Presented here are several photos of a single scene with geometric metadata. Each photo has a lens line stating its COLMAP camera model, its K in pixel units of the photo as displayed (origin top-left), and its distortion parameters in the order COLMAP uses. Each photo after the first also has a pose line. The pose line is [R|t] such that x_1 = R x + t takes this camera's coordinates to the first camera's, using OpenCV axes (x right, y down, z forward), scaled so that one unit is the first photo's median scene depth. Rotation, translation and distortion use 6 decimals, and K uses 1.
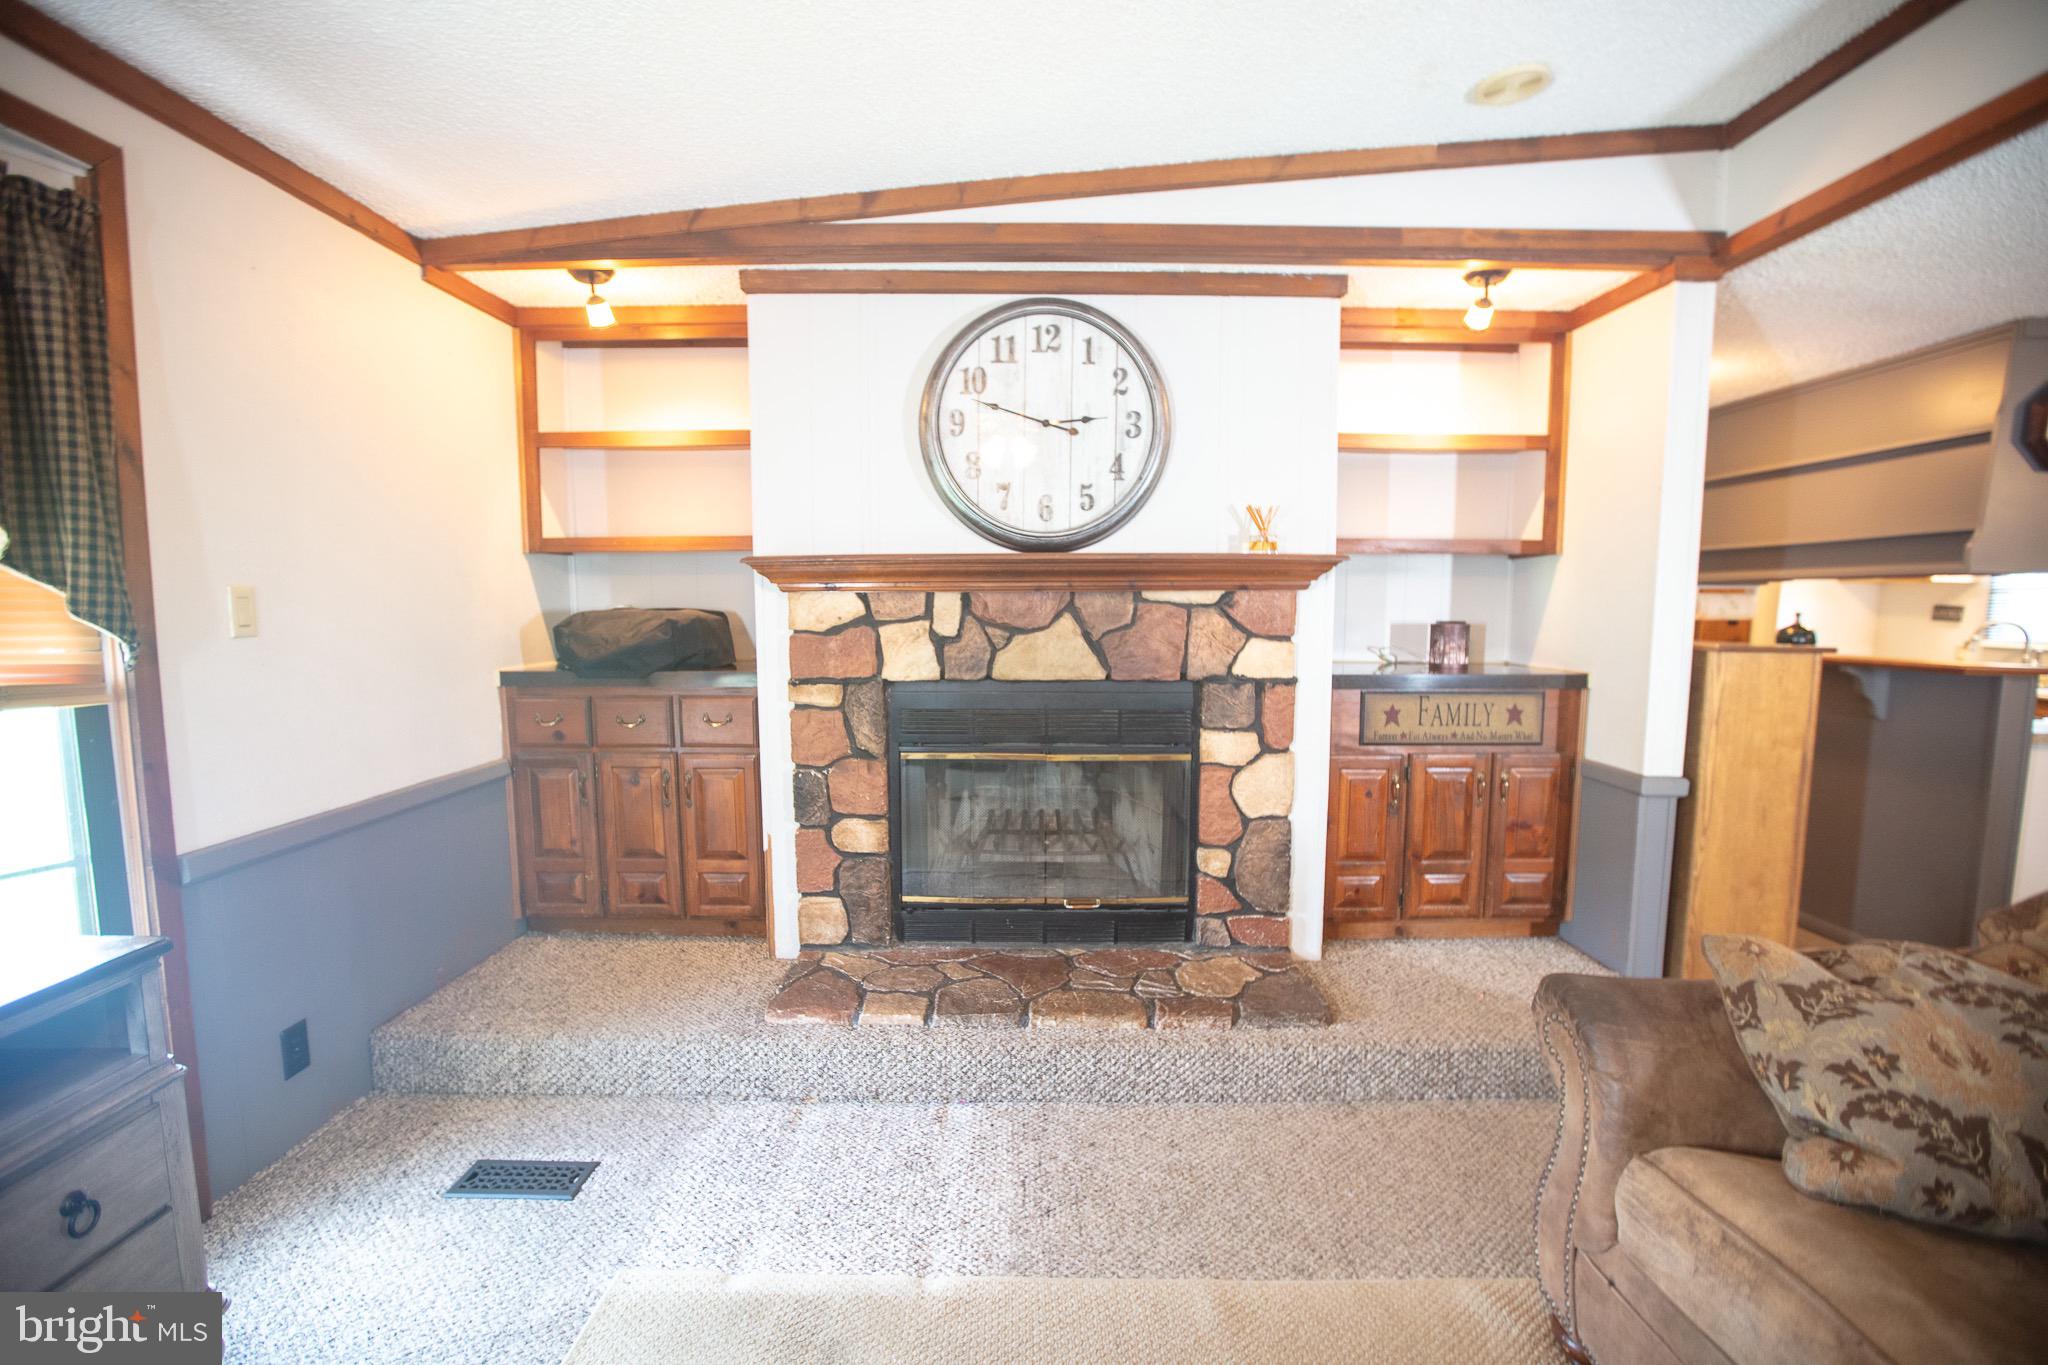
lens RADIAL K [[935.1, 0, 1012.9], [0, 935.1, 689.5], [0, 0, 1]] dist [-0.046770, 0.015234]
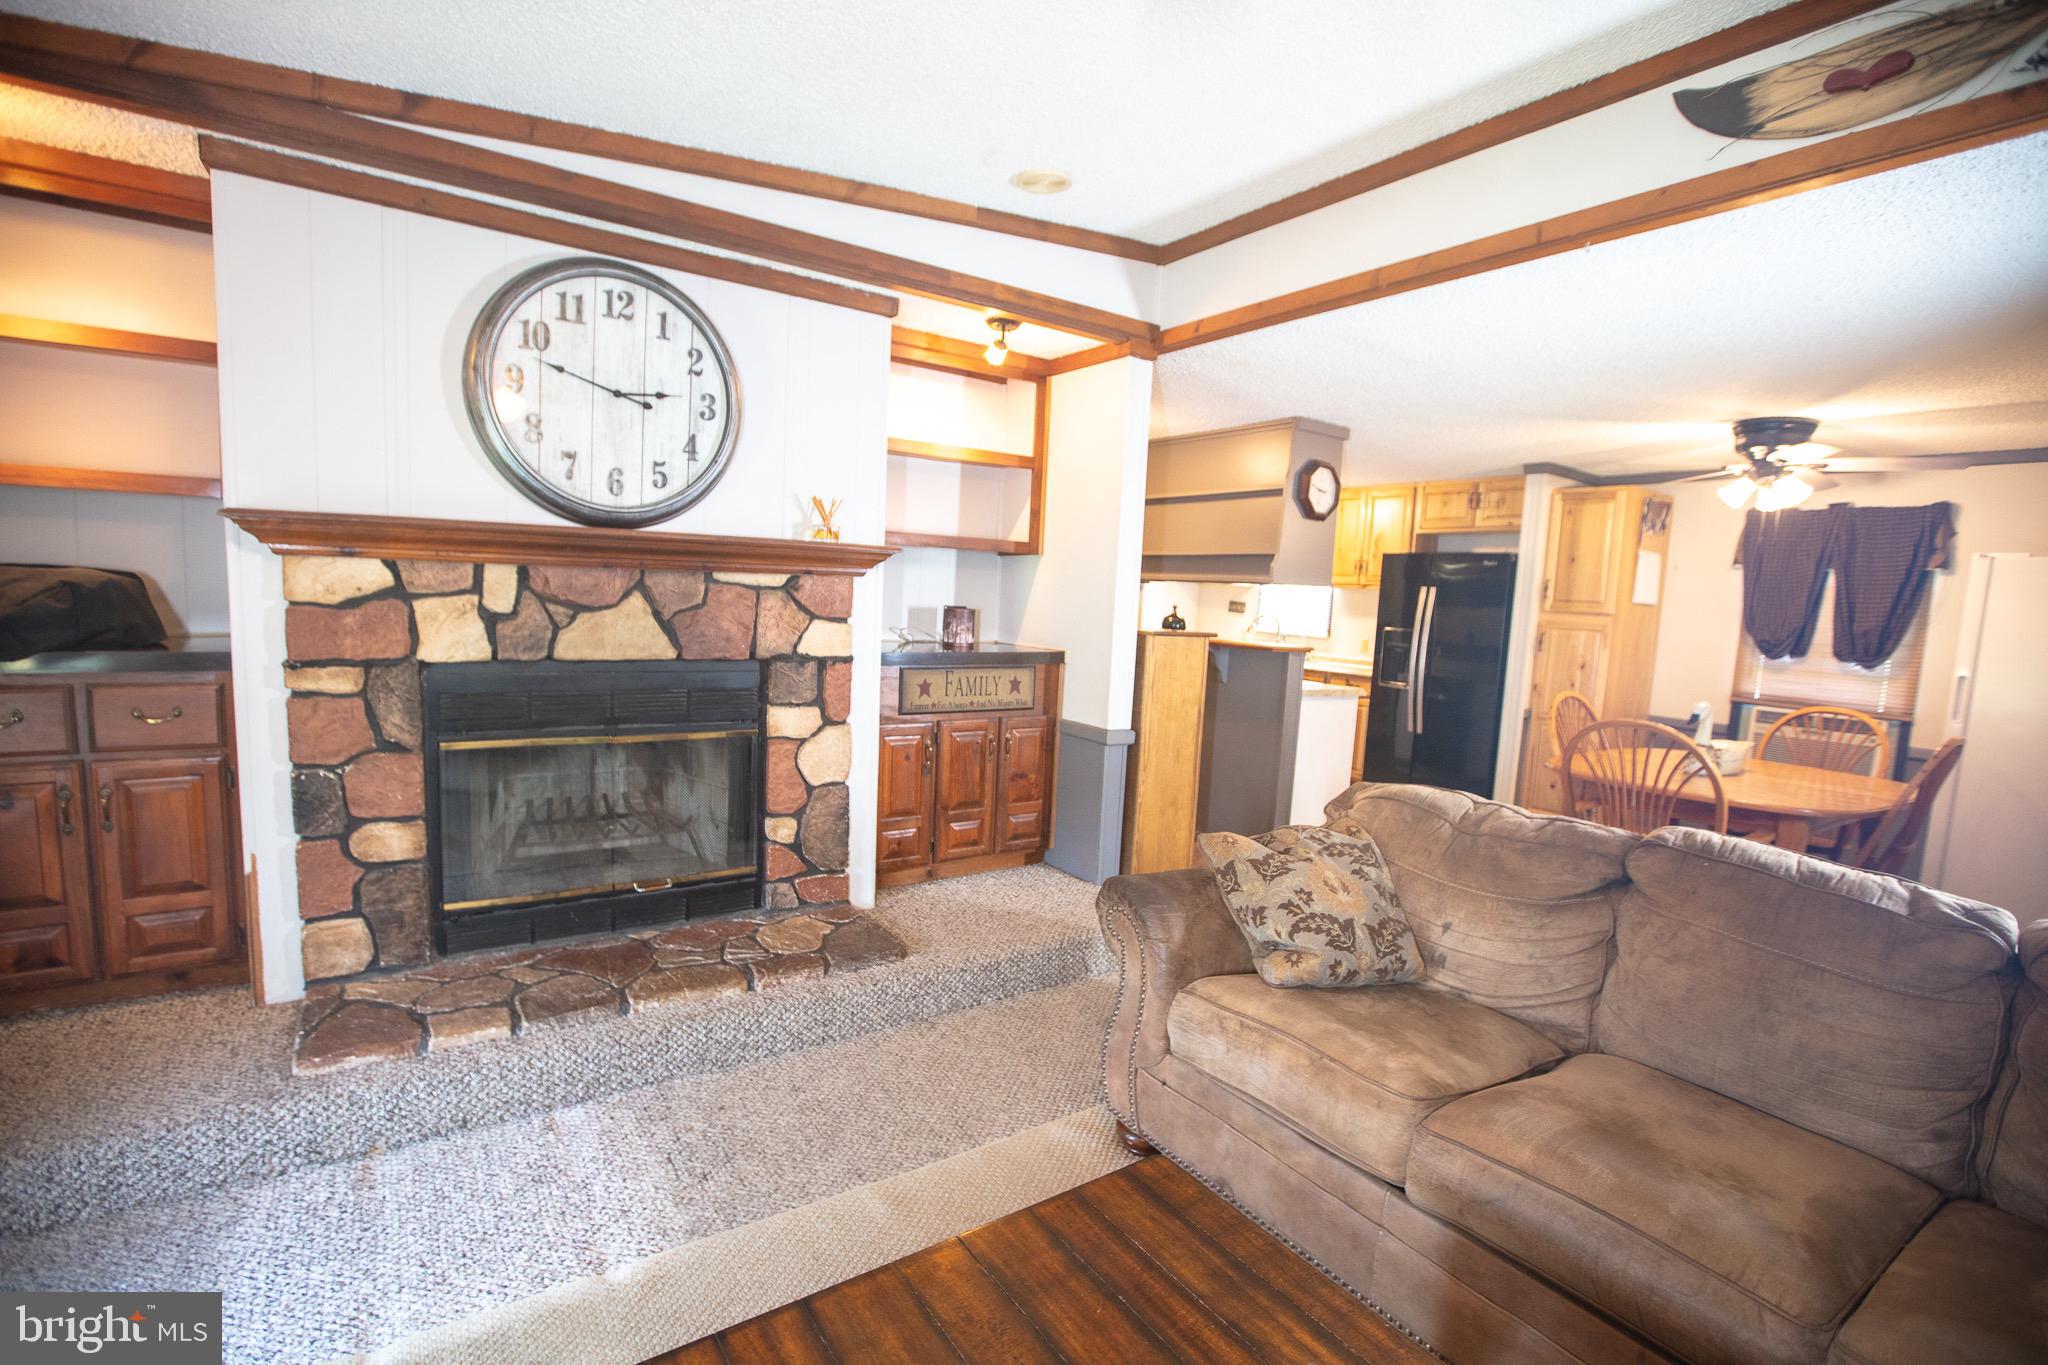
lens RADIAL K [[935.1, 0, 1025.2], [0, 935.1, 688.5], [0, 0, 1]] dist [-0.046770, 0.015234]
pose [[0.820143, -0.023656, 0.571669, -0.167430], [0.008392, 0.999535, 0.029322, -0.005145], [-0.572097, -0.019251, 0.819960, -0.027530]]
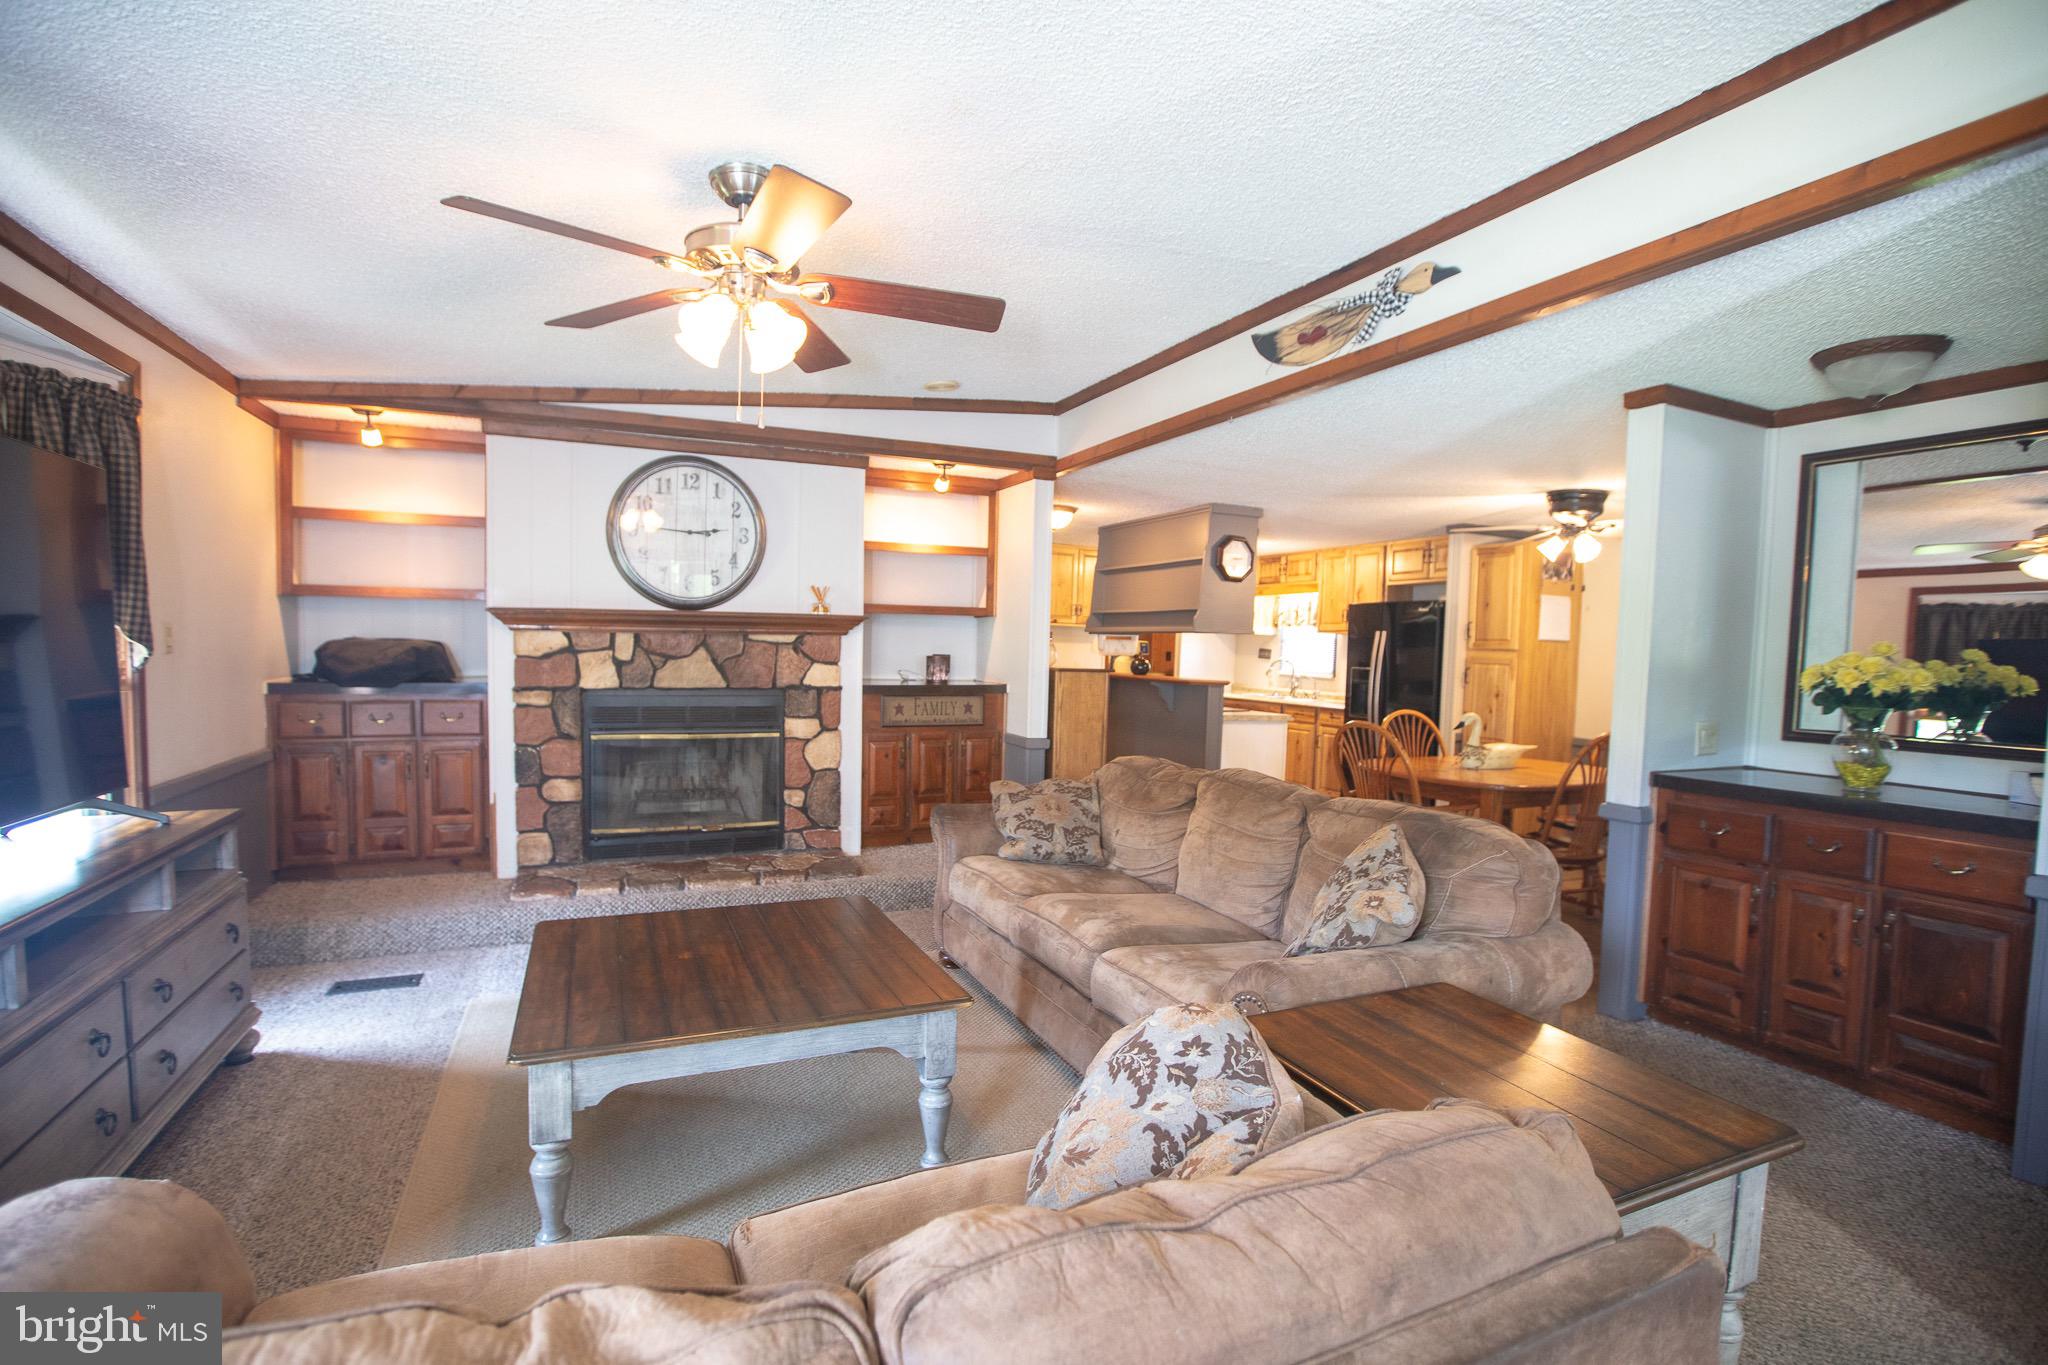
lens RADIAL K [[935.1, 0, 1008.5], [0, 935.1, 685.5], [0, 0, 1]] dist [-0.046770, 0.015234]
pose [[0.911494, -0.001076, 0.411312, -0.125047], [0.017685, 0.999174, -0.036577, 0.055326], [-0.410933, 0.040614, 0.910760, -0.707657]]
